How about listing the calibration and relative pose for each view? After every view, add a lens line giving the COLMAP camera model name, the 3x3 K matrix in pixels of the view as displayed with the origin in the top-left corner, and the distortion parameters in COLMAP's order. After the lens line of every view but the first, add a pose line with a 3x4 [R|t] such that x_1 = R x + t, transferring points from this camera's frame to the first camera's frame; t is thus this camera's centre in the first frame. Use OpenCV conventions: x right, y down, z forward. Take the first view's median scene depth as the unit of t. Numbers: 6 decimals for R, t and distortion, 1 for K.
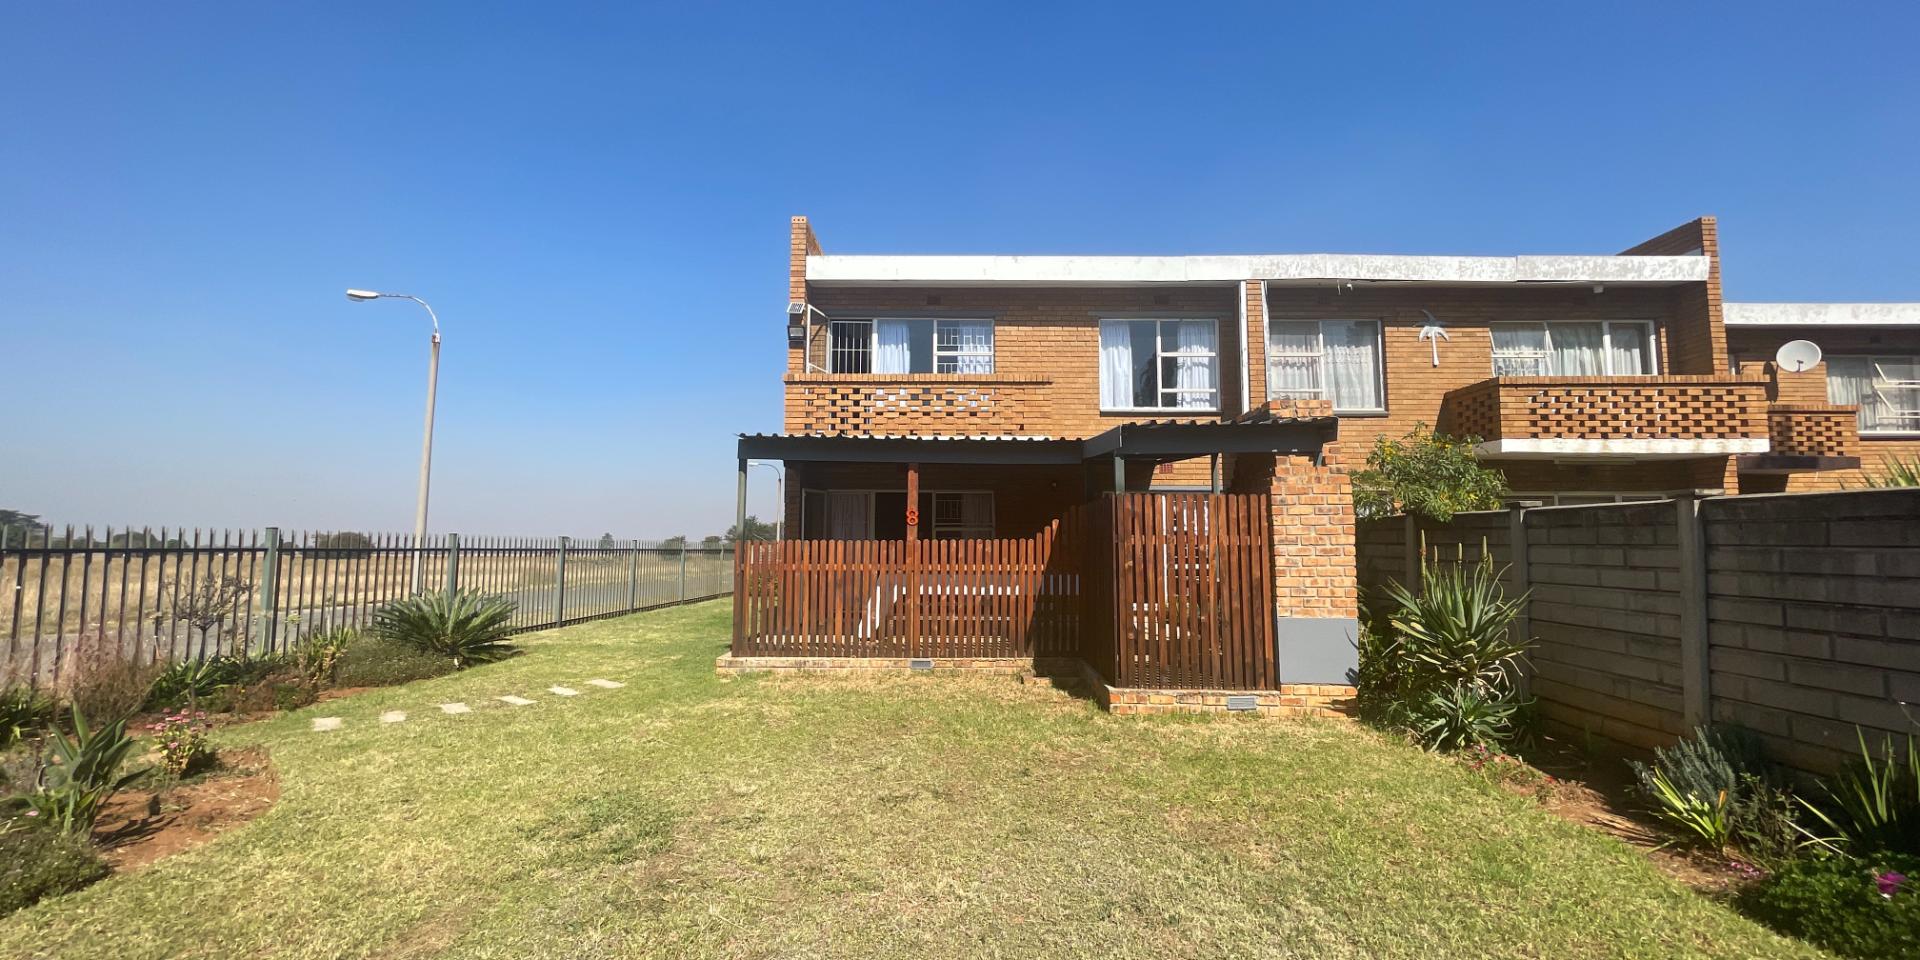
lens RADIAL K [[772.0, 0, 960.0], [0, 772.0, 480.0], [0, 0, 1]] dist [0.001827, 0.000194]
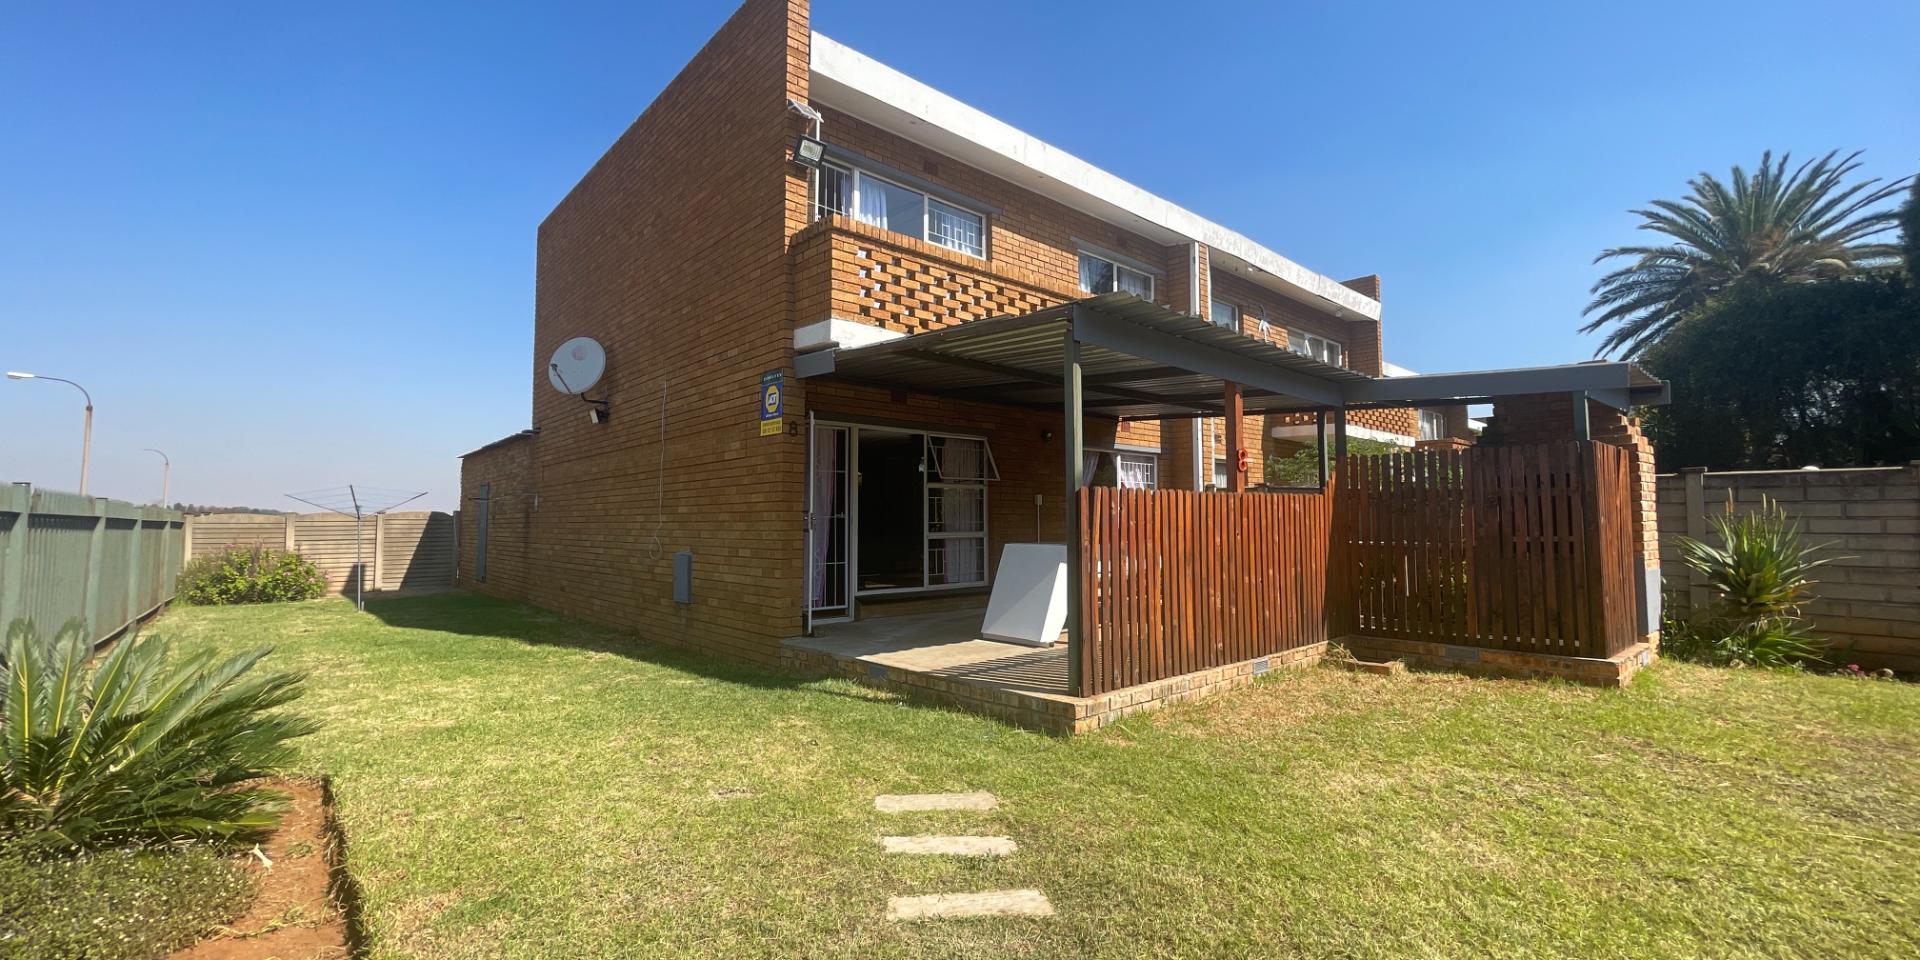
lens RADIAL K [[772.0, 0, 960.0], [0, 772.0, 480.0], [0, 0, 1]] dist [0.001827, 0.000194]
pose [[0.740903, 0.031766, 0.670860, -0.510949], [-0.052801, 0.998544, 0.011031, 0.050512], [-0.669533, -0.043595, 0.741502, 0.457683]]
